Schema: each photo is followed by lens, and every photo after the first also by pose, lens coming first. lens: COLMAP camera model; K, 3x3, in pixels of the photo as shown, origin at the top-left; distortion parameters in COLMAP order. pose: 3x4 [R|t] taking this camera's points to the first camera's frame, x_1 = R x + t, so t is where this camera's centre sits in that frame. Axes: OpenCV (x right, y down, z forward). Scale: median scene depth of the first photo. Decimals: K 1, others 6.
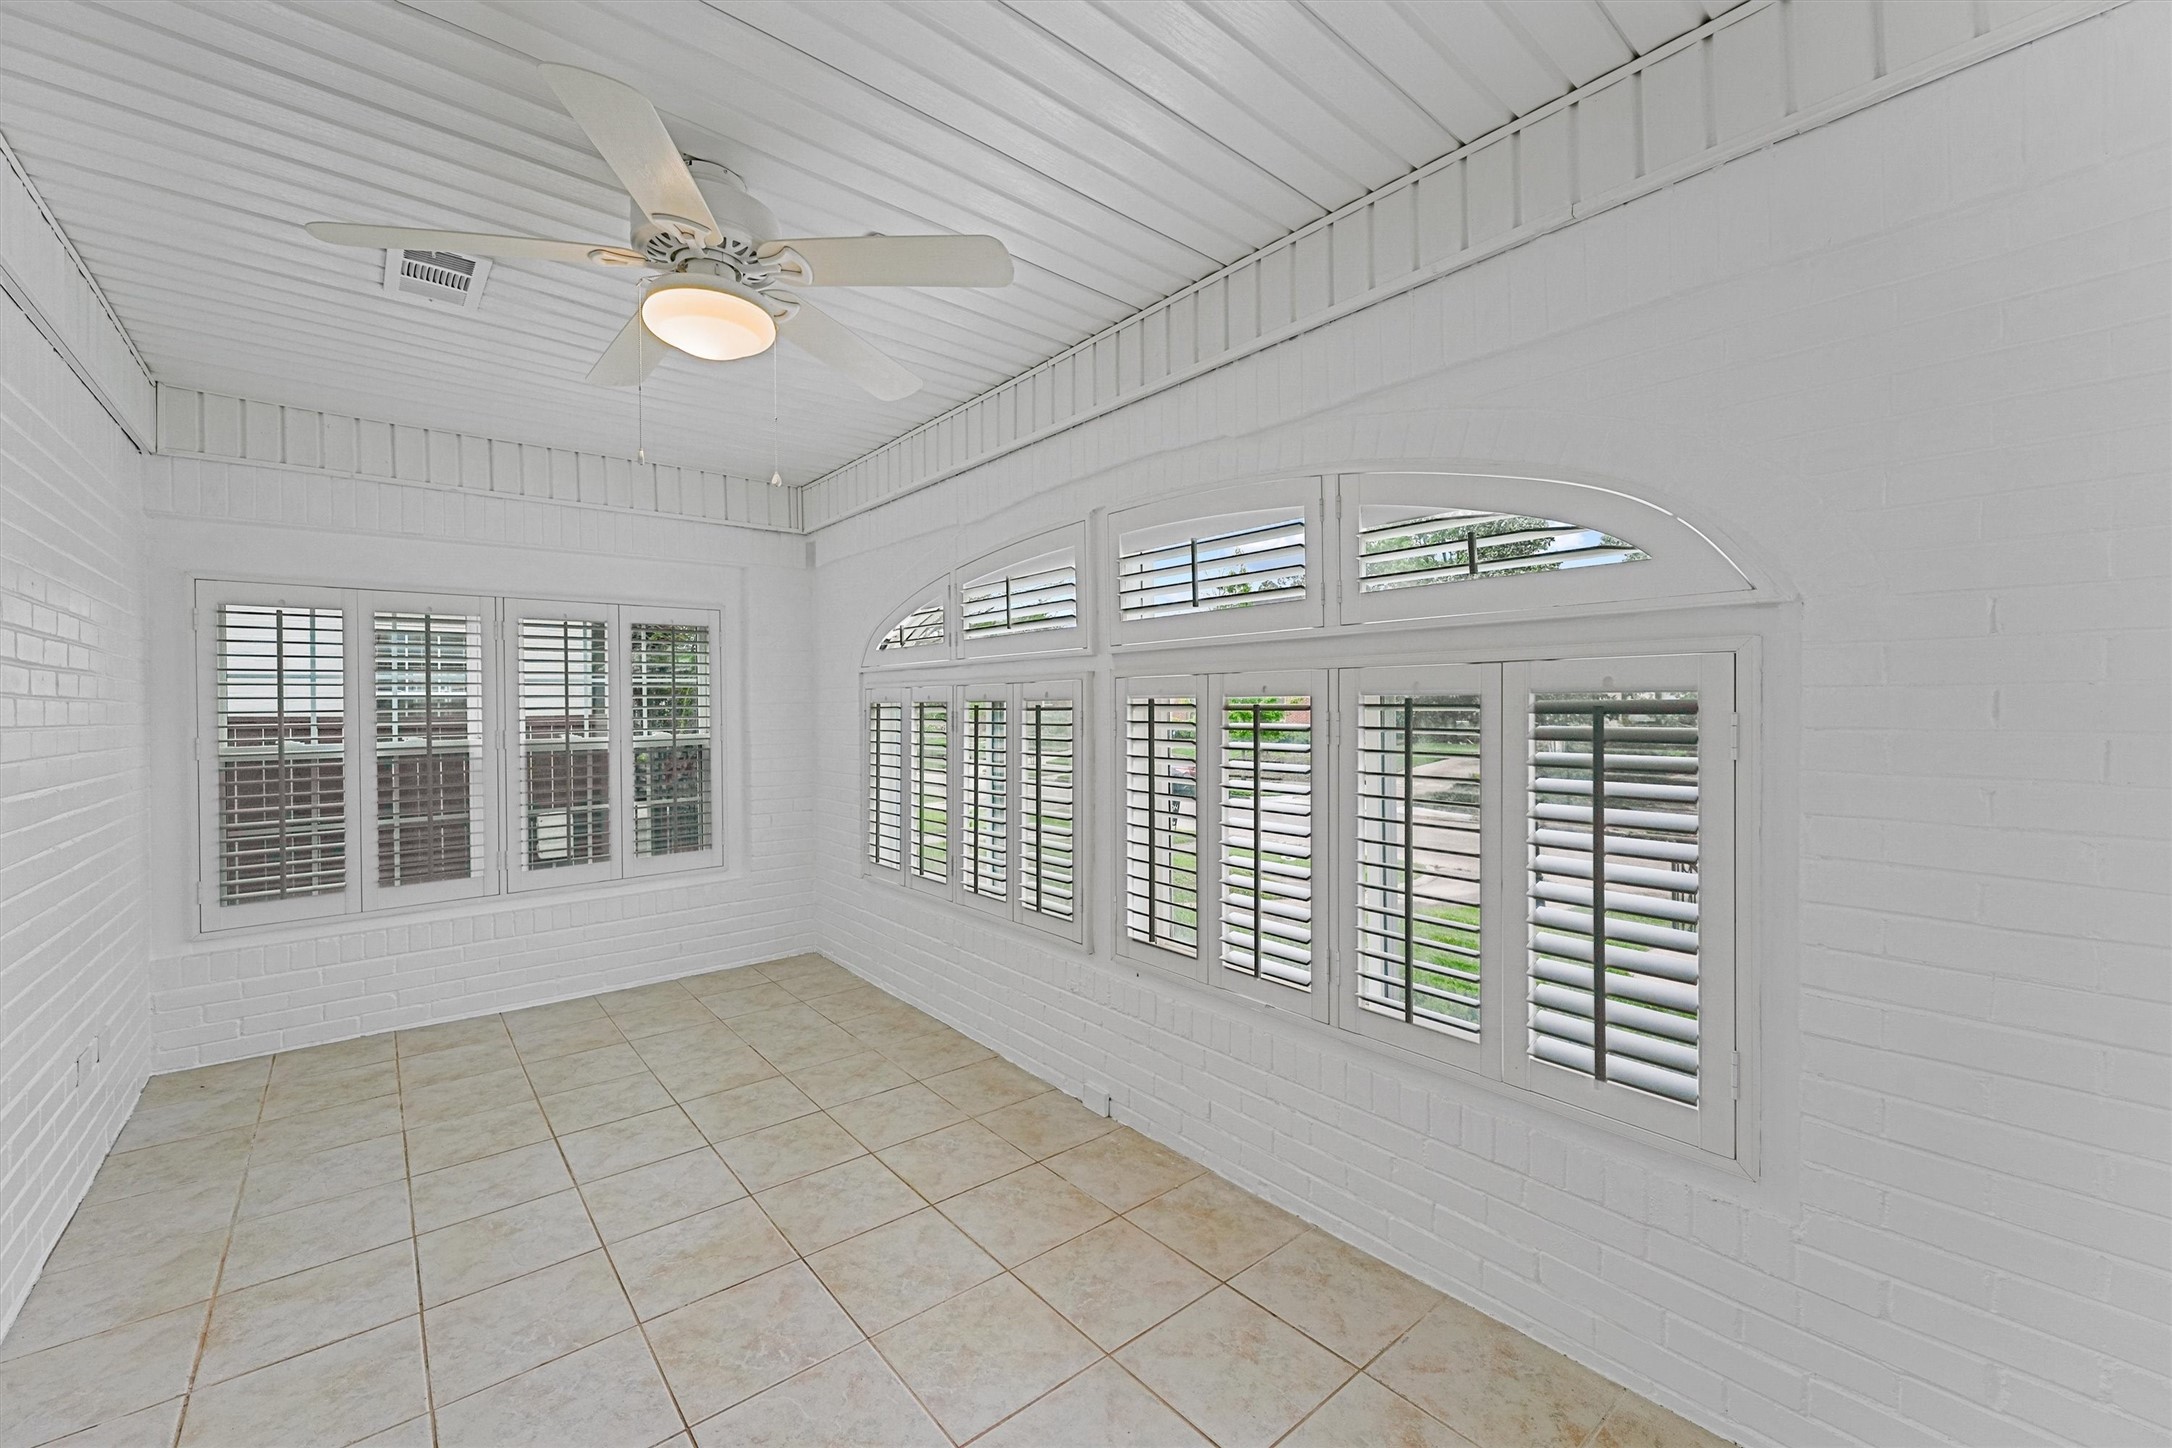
lens RADIAL K [[865.0, 0, 1081.1], [0, 865.0, 717.7], [0, 0, 1]] dist [0.016008, -0.005570]
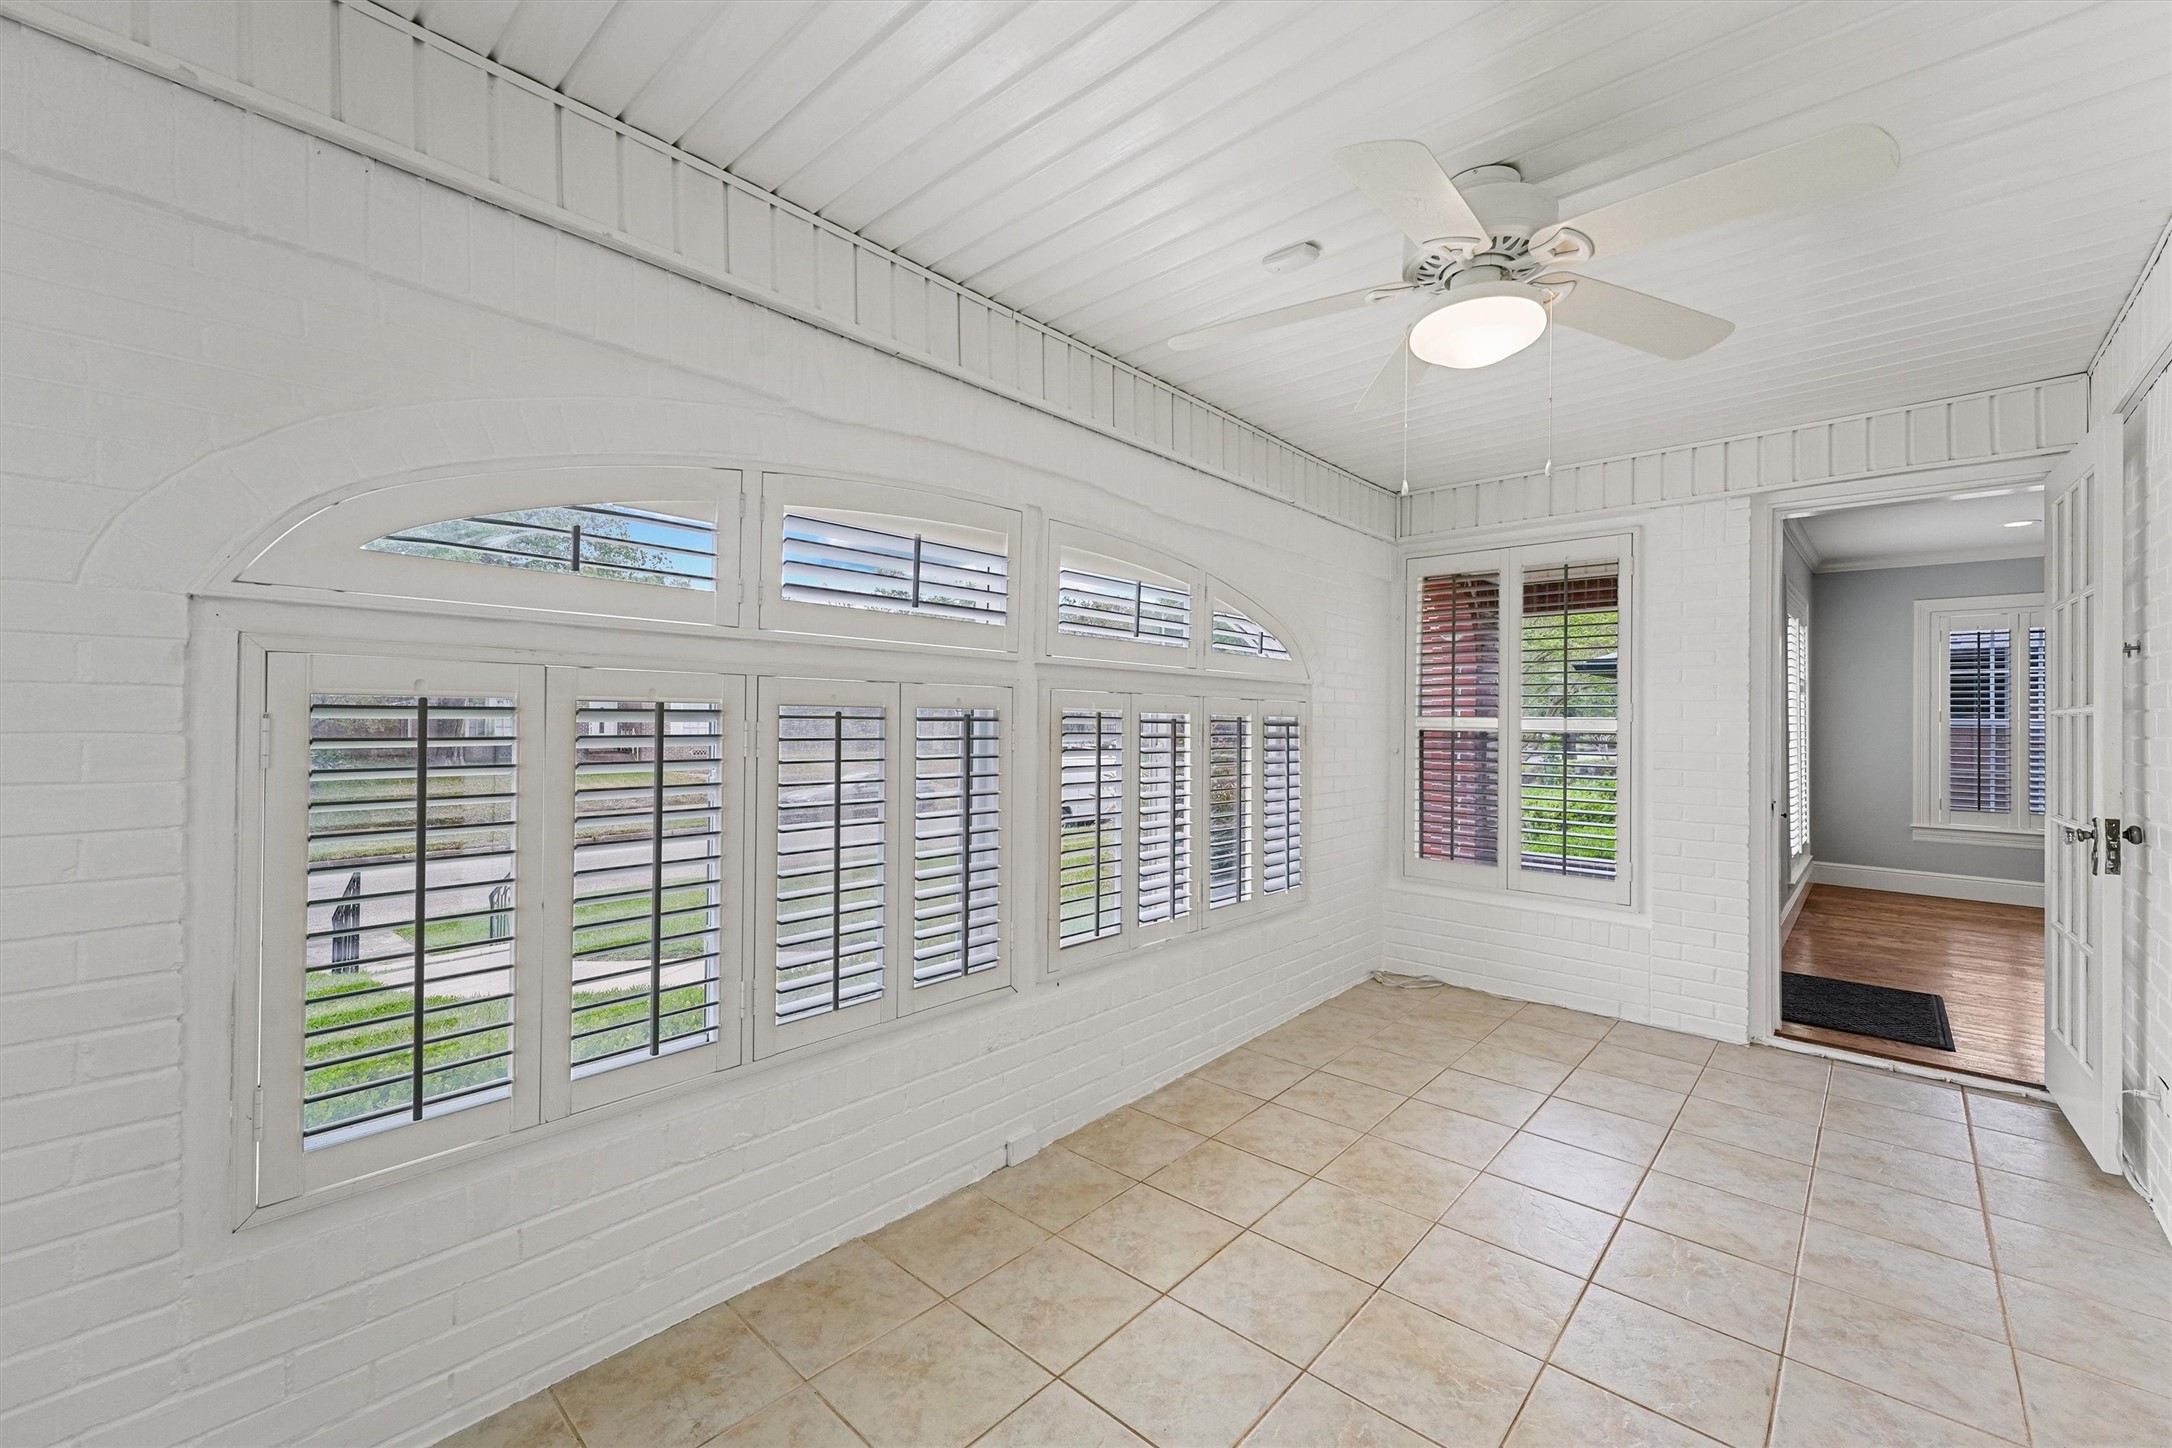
lens RADIAL K [[886.4, 0, 1083.0], [0, 886.4, 706.2], [0, 0, 1]] dist [0.015767, 0.000092]
pose [[-0.142897, 0.015631, 0.989614, -1.112343], [-0.002229, 0.999868, -0.016115, -0.010861], [-0.989735, -0.004508, -0.142843, 1.288087]]
